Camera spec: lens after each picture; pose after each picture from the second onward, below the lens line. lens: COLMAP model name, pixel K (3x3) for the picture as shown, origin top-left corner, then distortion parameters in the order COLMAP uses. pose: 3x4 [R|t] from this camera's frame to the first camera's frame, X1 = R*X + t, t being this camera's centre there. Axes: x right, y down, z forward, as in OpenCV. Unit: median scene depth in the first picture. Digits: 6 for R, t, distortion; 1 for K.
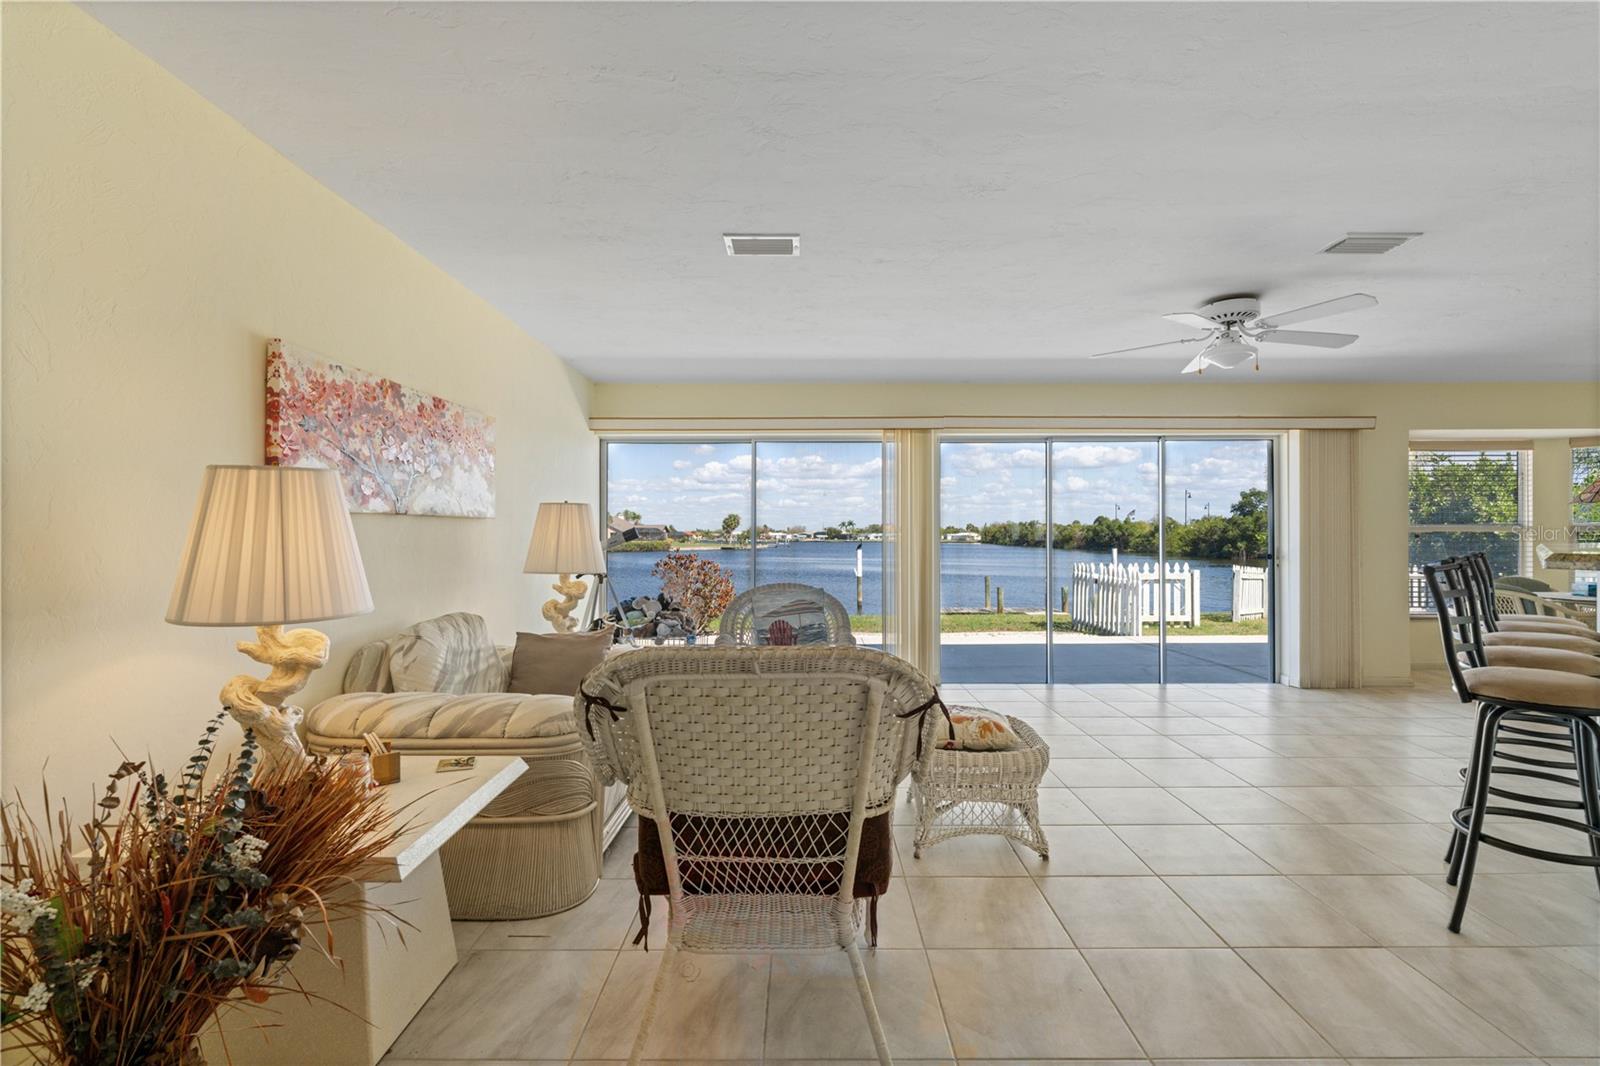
lens RADIAL K [[729.9, 0, 800.0], [0, 729.9, 533.0], [0, 0, 1]] dist [-0.012873, 0.000030]
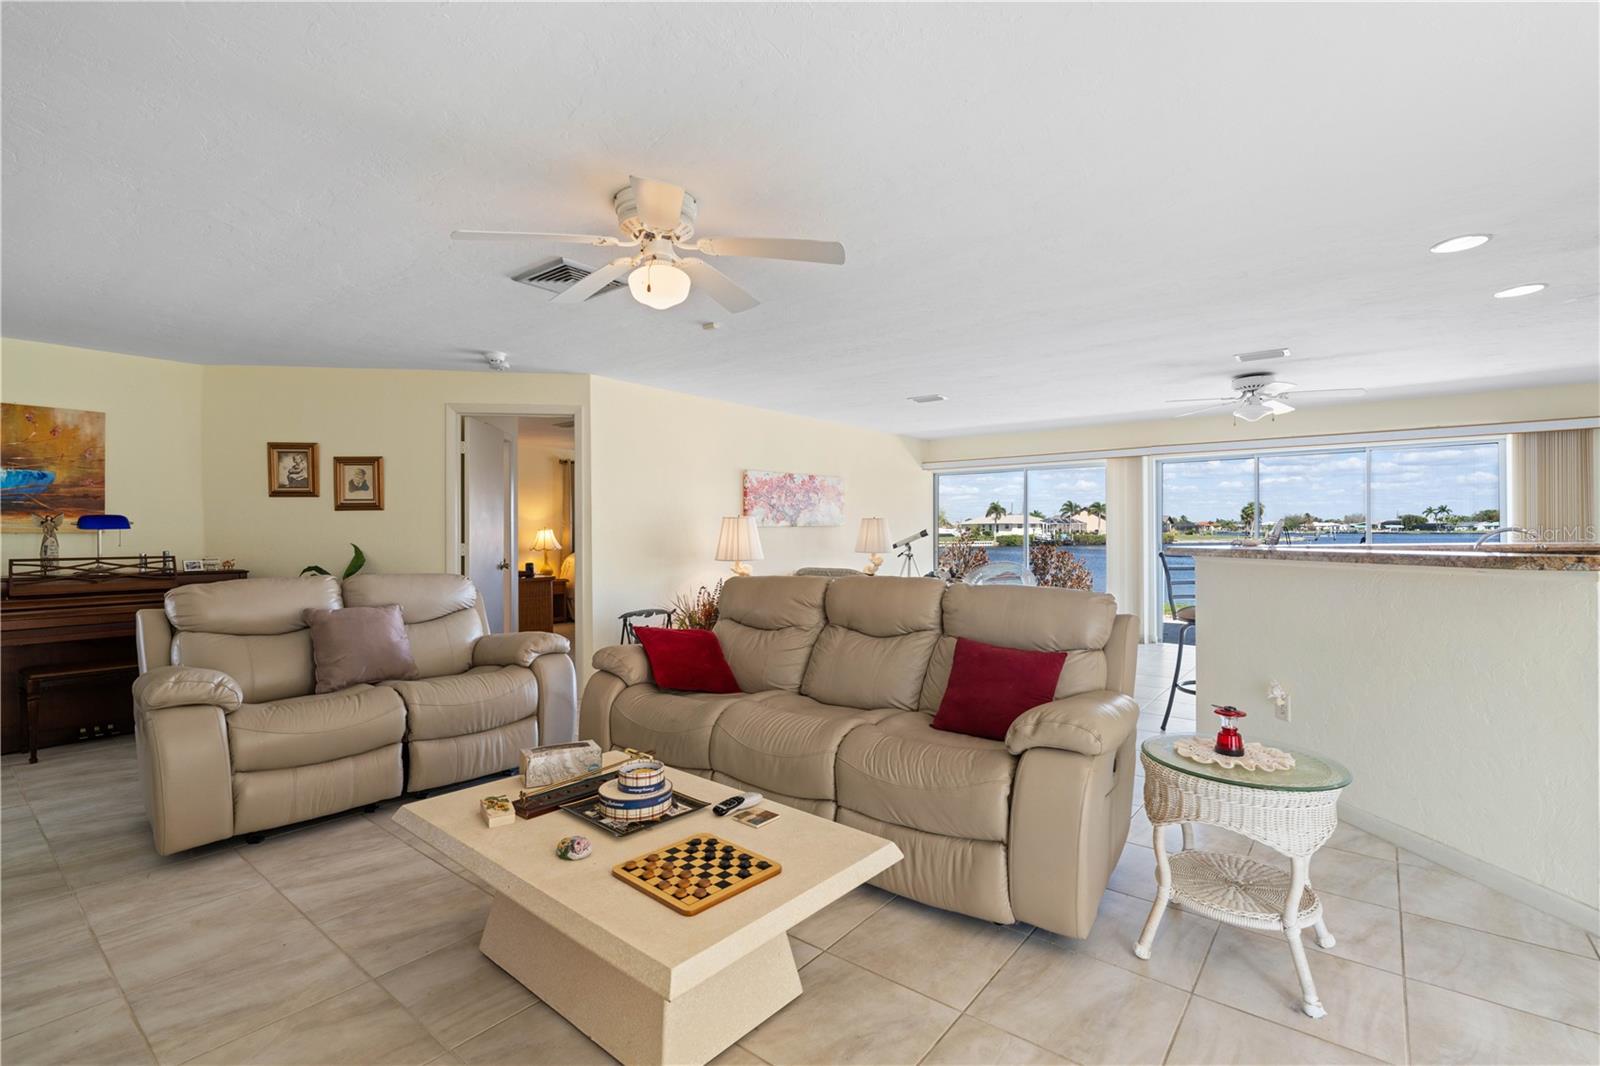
lens RADIAL K [[723.7, 0, 801.1], [0, 723.7, 533.9], [0, 0, 1]] dist [-0.003915, 0.000270]
pose [[0.787155, 0.001337, -0.616754, 0.287942], [0.006587, 0.999922, 0.010574, -0.007748], [0.616720, -0.012386, 0.787085, -0.269006]]
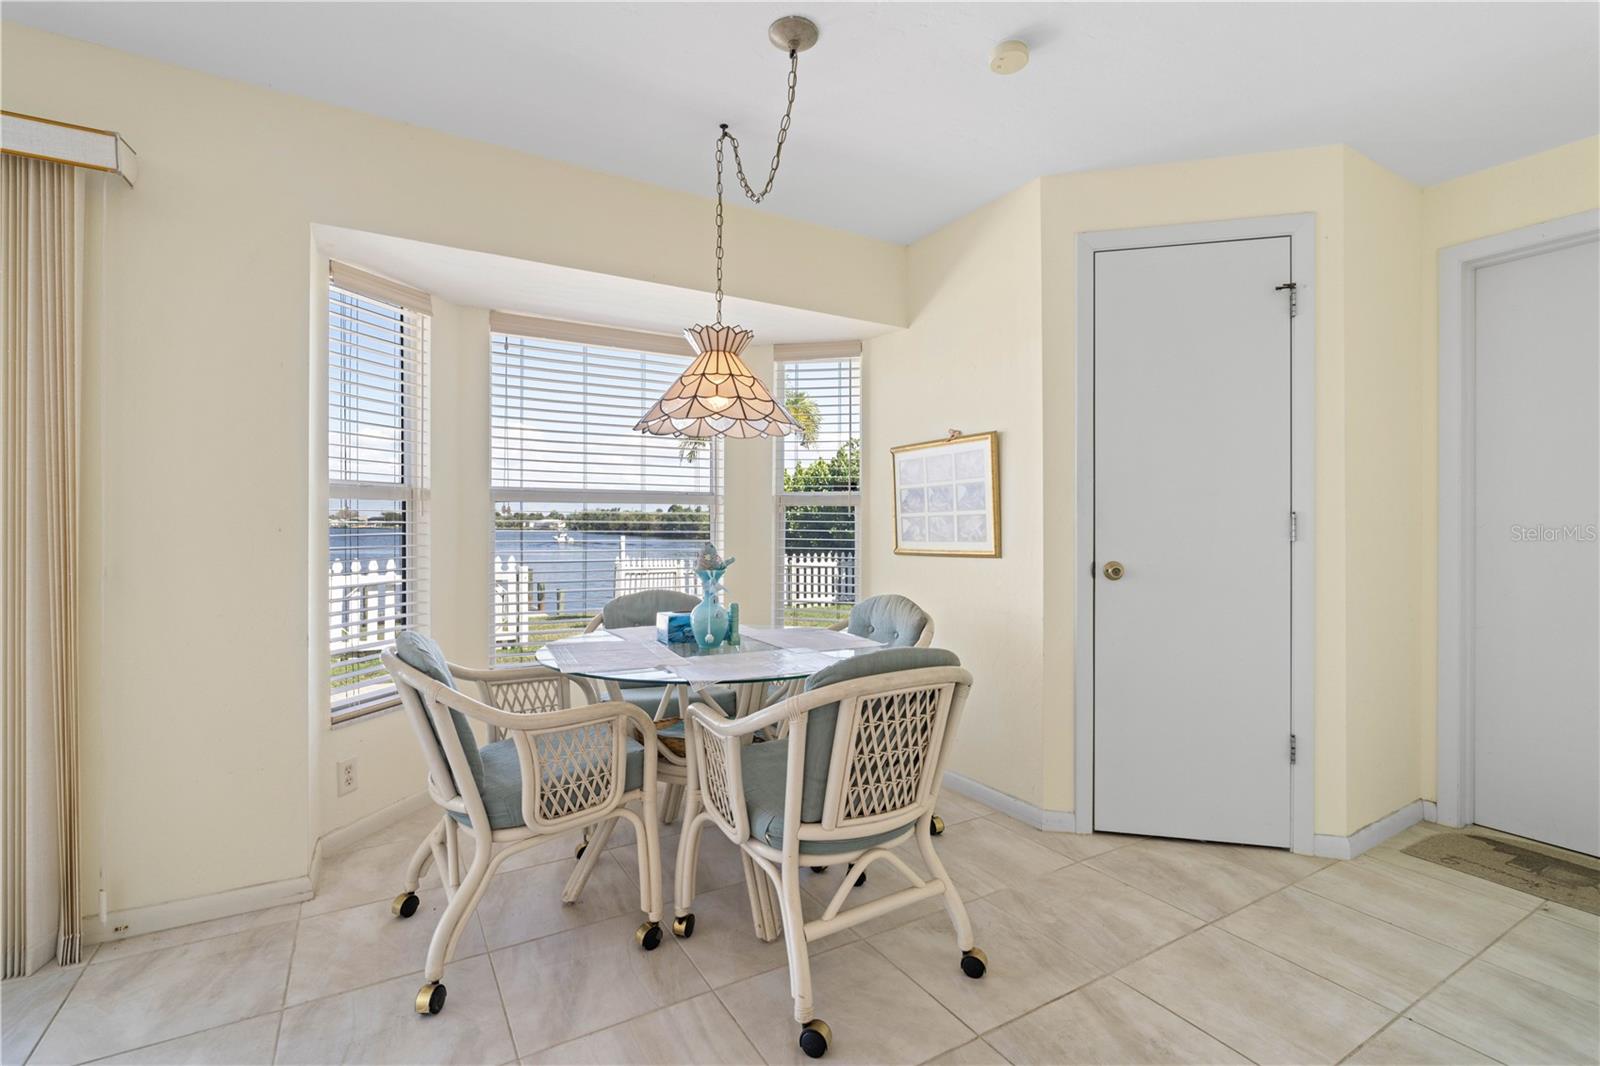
lens RADIAL K [[732.0, 0, 801.6], [0, 732.0, 525.6], [0, 0, 1]] dist [-0.002112, -0.000199]
pose [[0.855664, 0.006481, 0.517491, 0.489380], [-0.009995, 0.999942, 0.004003, 0.006910], [-0.517435, -0.008598, 0.855679, 0.304258]]
